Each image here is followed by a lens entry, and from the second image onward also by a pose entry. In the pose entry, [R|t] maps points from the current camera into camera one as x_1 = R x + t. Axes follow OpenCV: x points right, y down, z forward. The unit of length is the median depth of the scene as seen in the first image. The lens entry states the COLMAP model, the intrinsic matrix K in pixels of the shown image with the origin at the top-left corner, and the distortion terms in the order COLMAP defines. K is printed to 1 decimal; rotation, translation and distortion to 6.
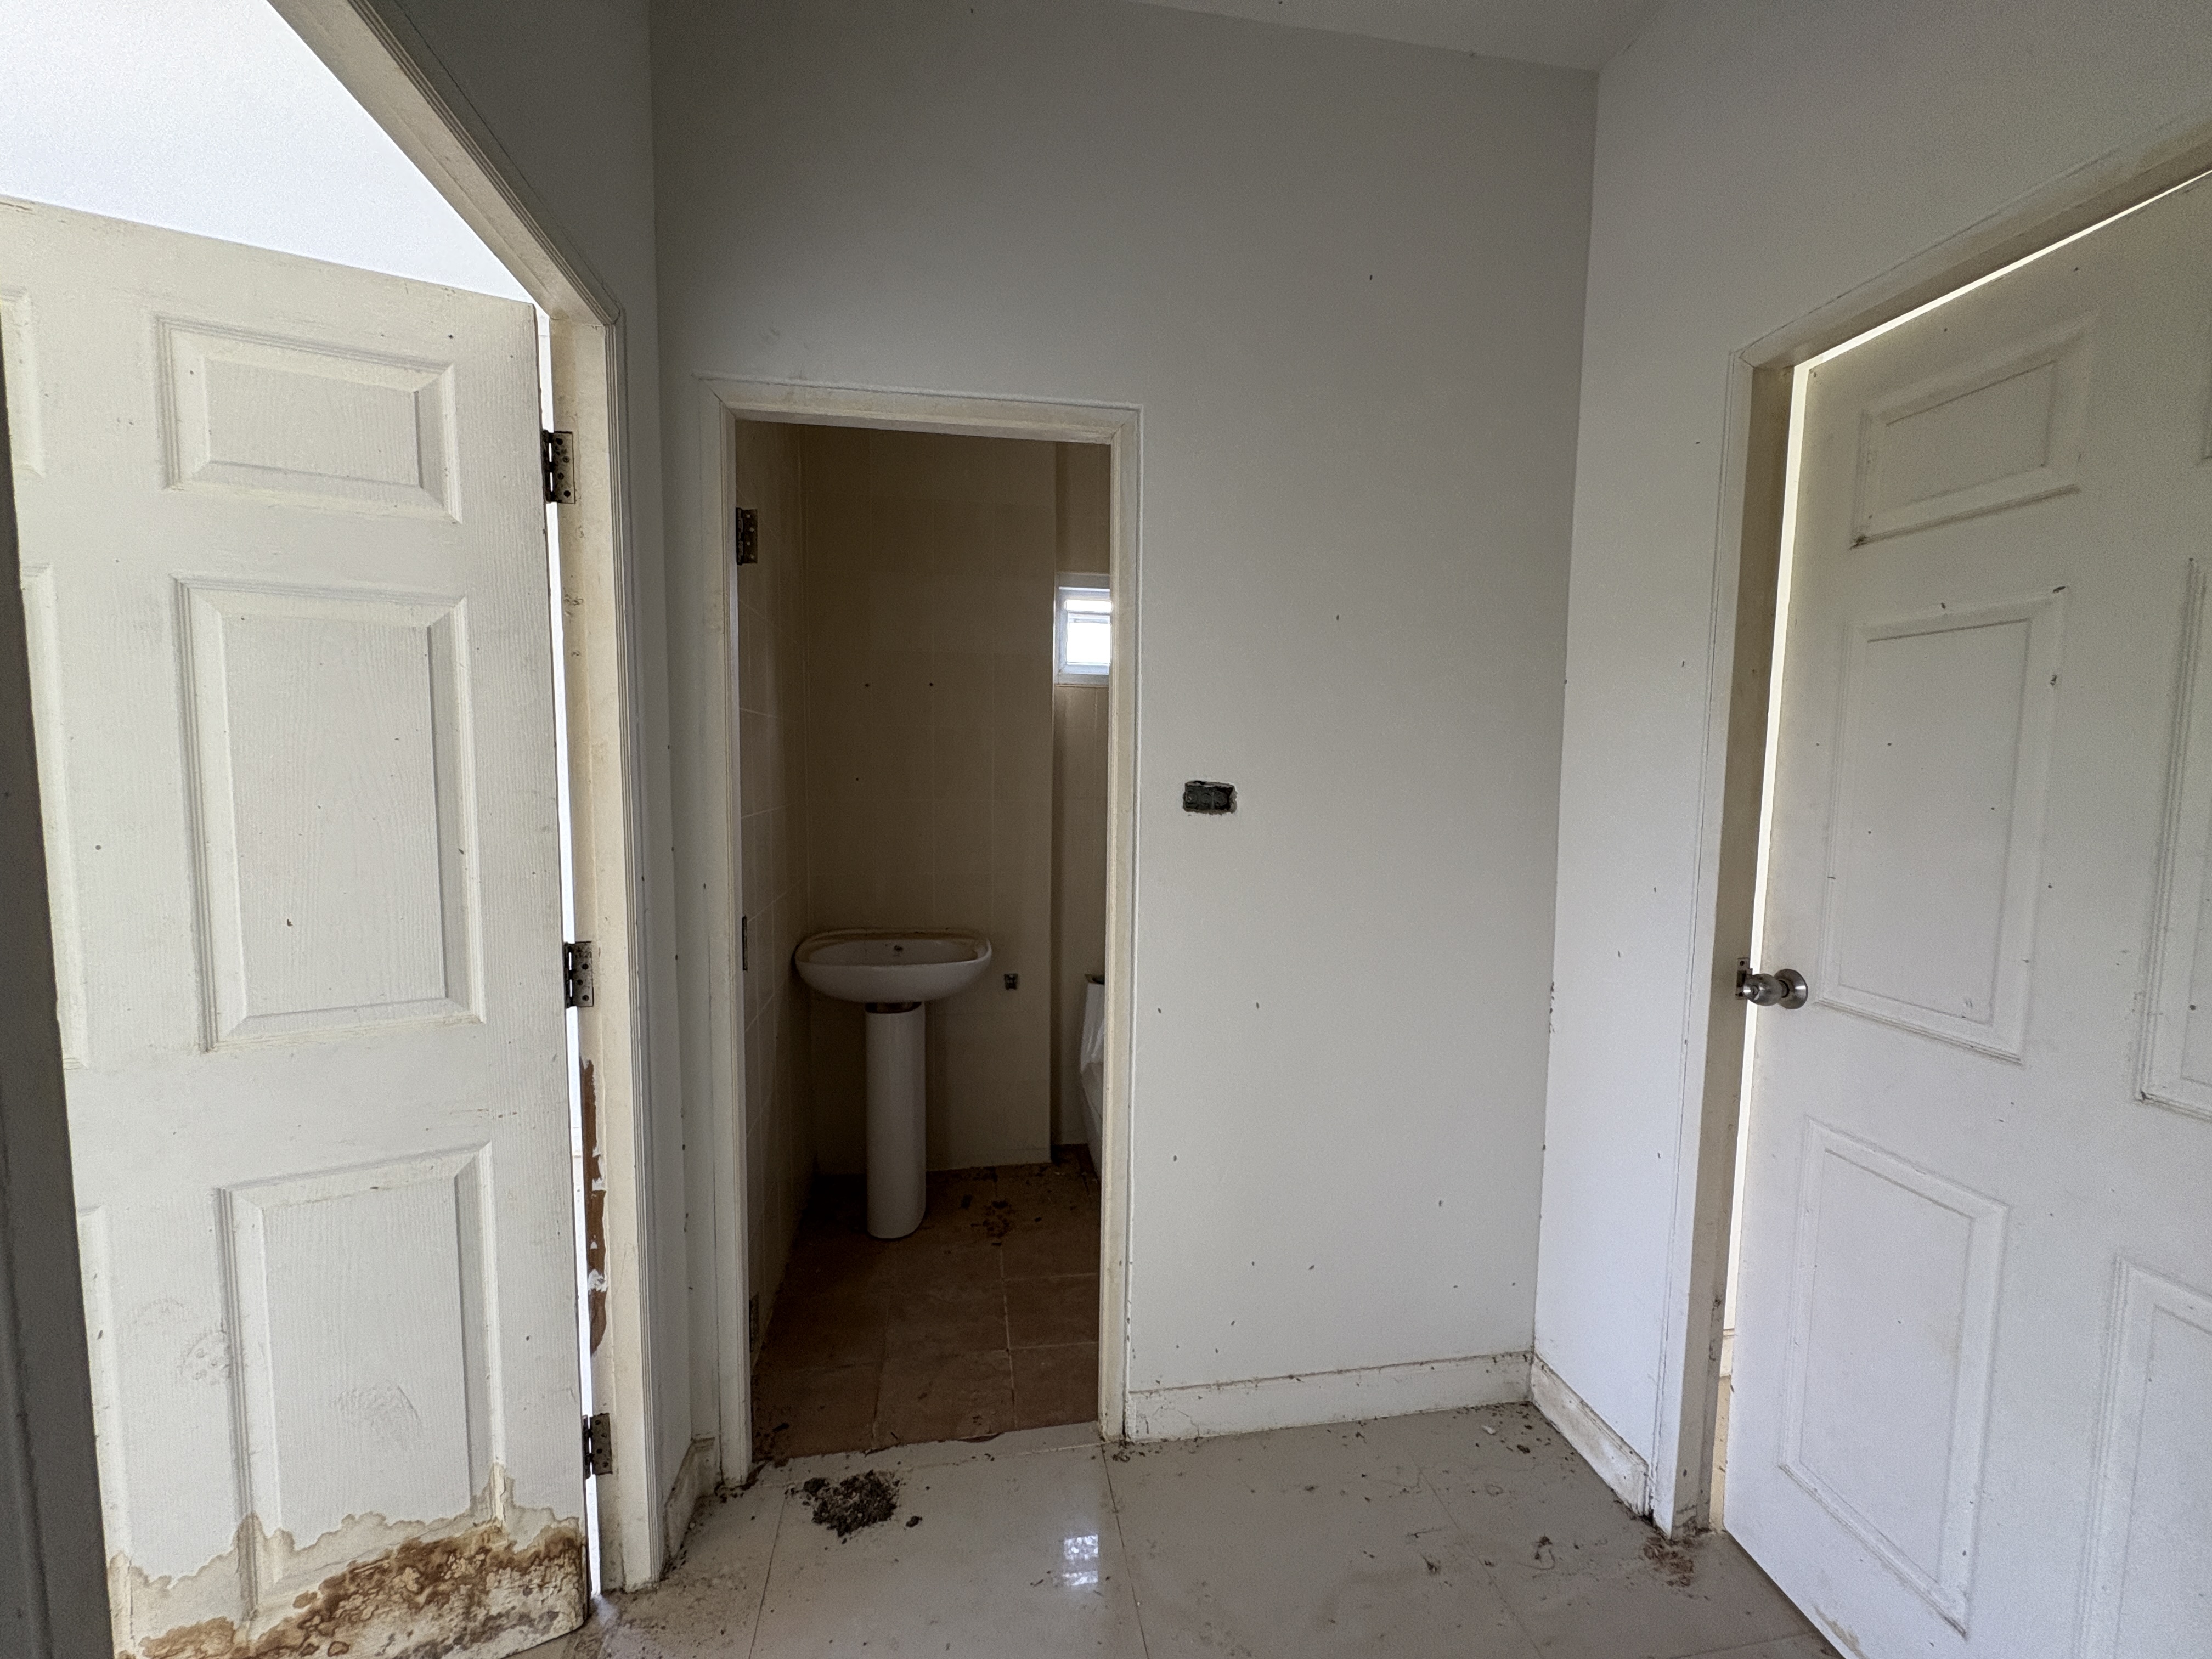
lens RADIAL K [[885.3, 0, 1105.1], [0, 885.3, 832.2], [0, 0, 1]] dist [-0.006586, 0.000826]
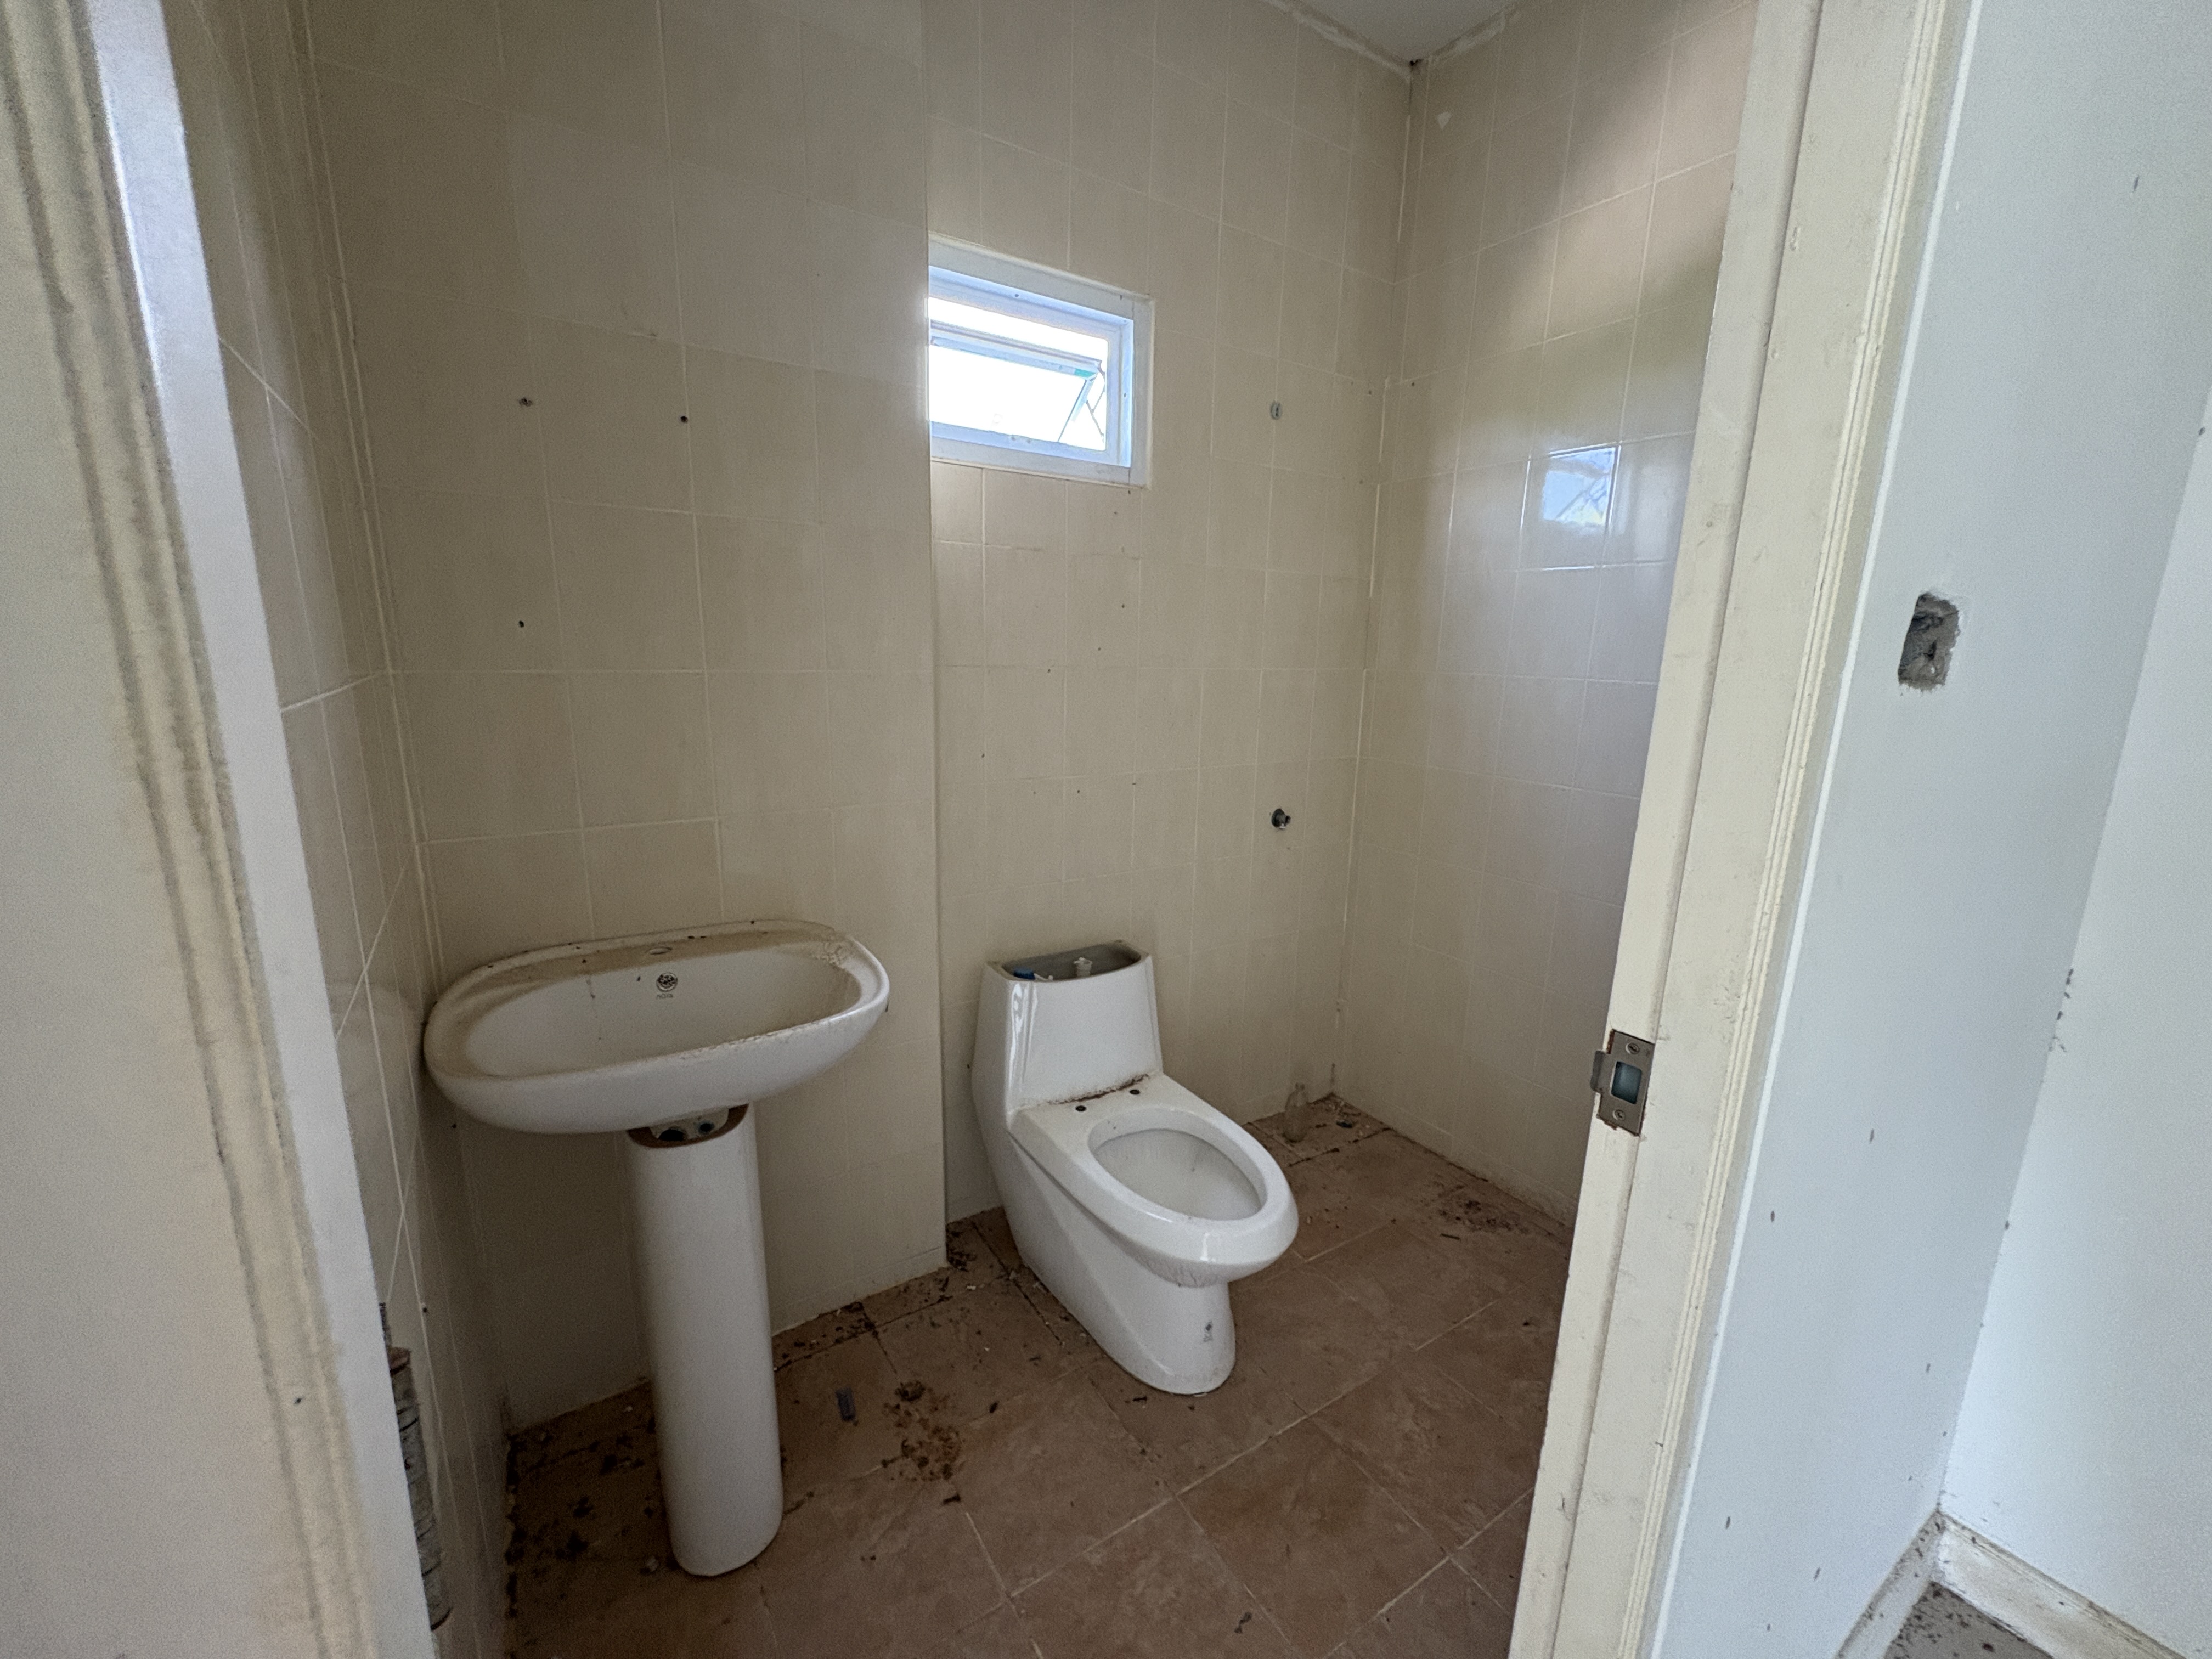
lens RADIAL K [[885.3, 0, 1106.5], [0, 885.3, 831.2], [0, 0, 1]] dist [-0.006586, 0.000826]
pose [[0.914741, -0.078803, 0.396280, -0.204254], [0.022656, 0.989257, 0.144424, -0.013733], [-0.403404, -0.123132, 0.906699, 0.490744]]
